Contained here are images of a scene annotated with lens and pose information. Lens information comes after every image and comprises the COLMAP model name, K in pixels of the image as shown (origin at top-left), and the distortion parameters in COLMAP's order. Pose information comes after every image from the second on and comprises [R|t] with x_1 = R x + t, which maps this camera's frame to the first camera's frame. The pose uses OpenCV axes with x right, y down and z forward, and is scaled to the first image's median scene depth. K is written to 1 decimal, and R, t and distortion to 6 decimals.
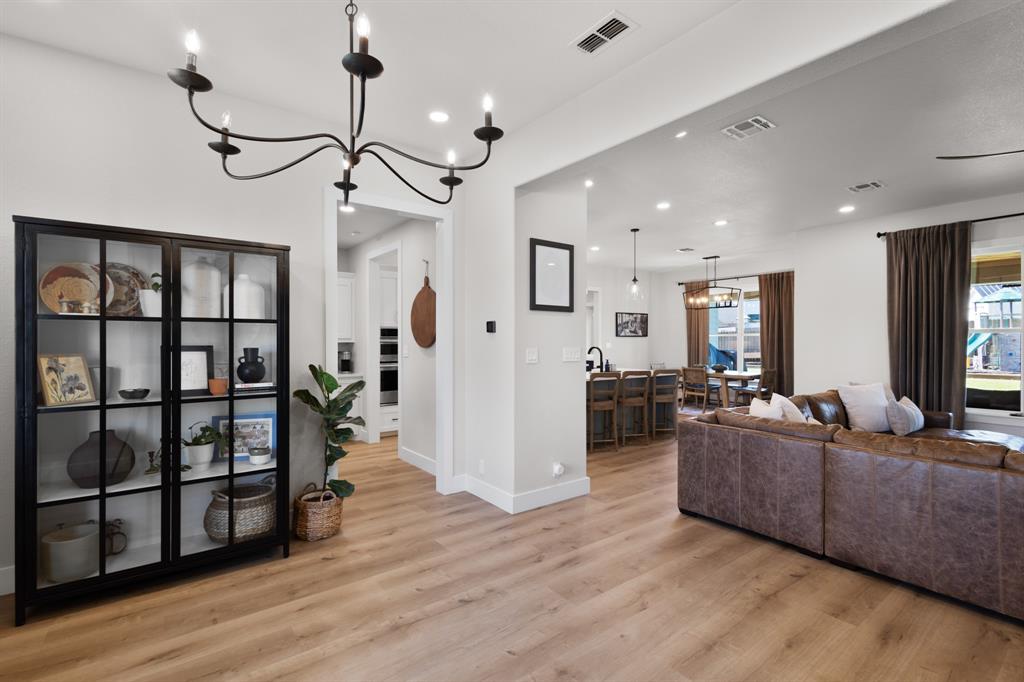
lens RADIAL K [[469.6, 0, 507.7], [0, 469.6, 342.6], [0, 0, 1]] dist [0.002191, 0.000183]
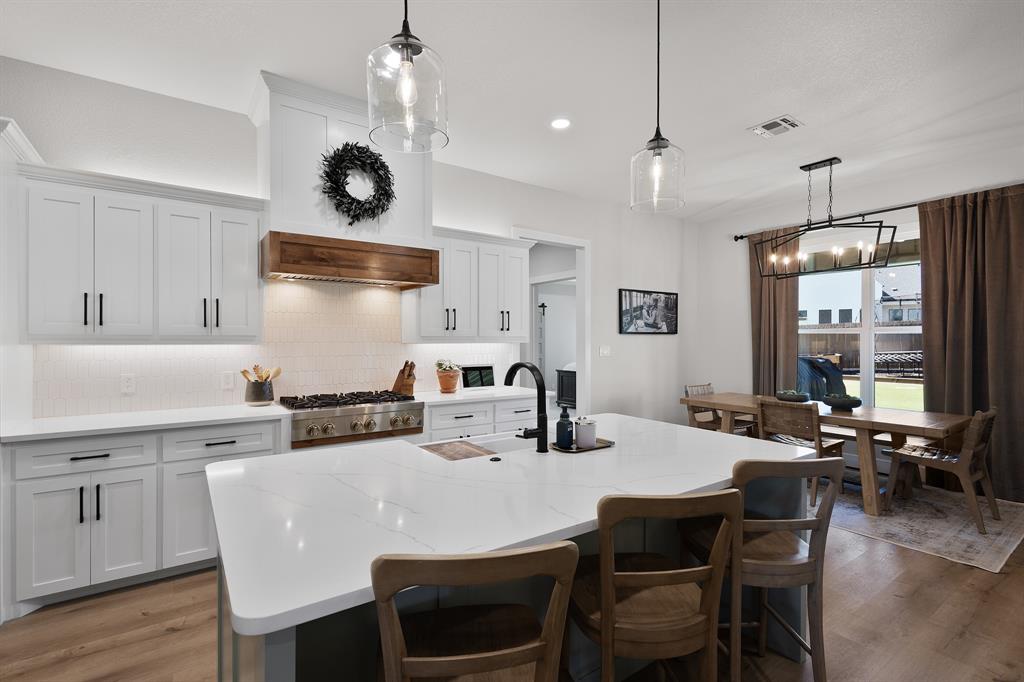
lens RADIAL K [[469.6, 0, 507.7], [0, 469.6, 342.6], [0, 0, 1]] dist [0.002191, 0.000183]
pose [[0.999373, 0.001880, -0.035356, 0.122171], [-0.001831, 0.999997, 0.001430, -0.003138], [0.035358, -0.001365, 0.999374, 0.458018]]
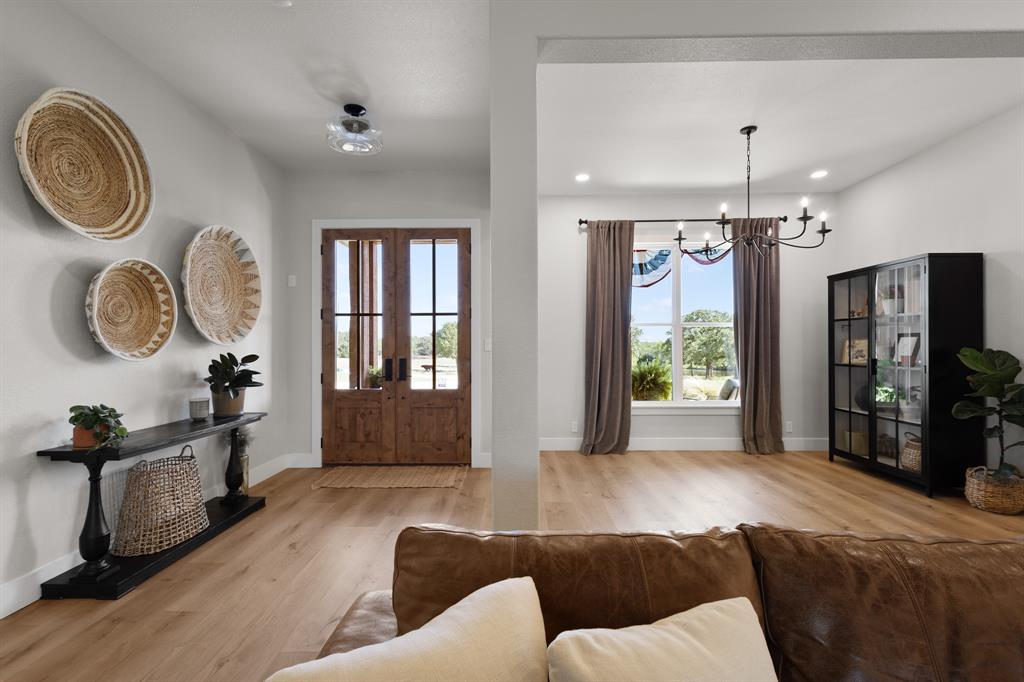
lens RADIAL K [[473.5, 0, 512.0], [0, 473.5, 341.0], [0, 0, 1]] dist [0.010802, 0.000020]
pose [[-0.603811, 0.008107, -0.797086, 0.350408], [0.007946, 0.999960, 0.004151, 0.003398], [0.797088, -0.003828, -0.603851, 0.243480]]
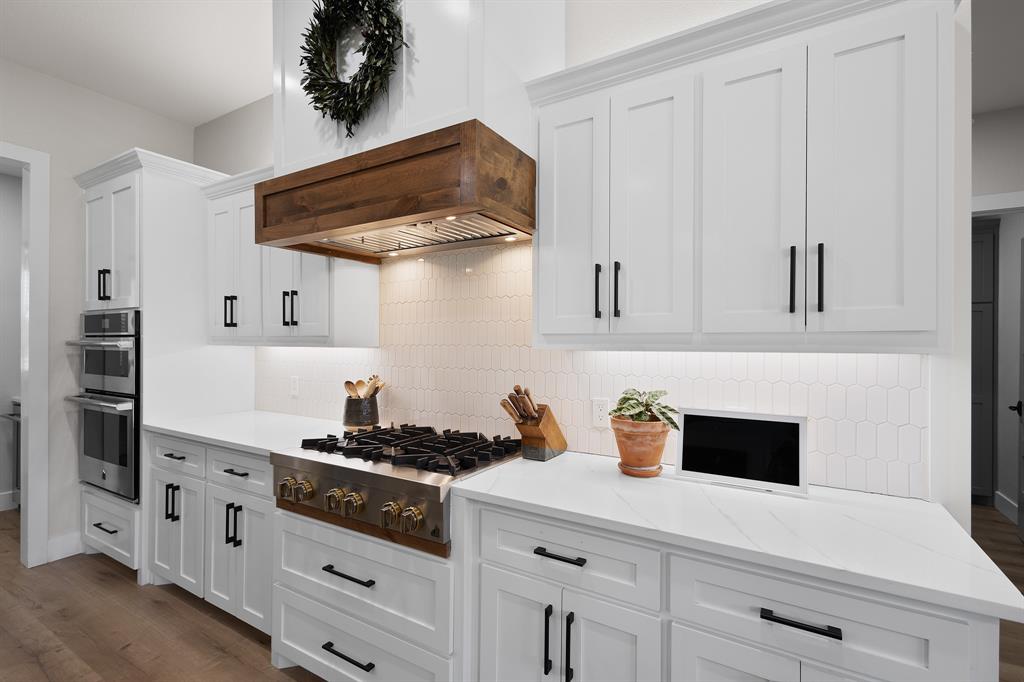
lens RADIAL K [[469.6, 0, 507.7], [0, 469.6, 342.6], [0, 0, 1]] dist [0.002191, 0.000183]
pose [[0.375941, 0.002607, -0.926640, 0.189300], [-0.008766, 0.999961, -0.000743, -0.004230], [0.926602, 0.008403, 0.375950, 0.749652]]
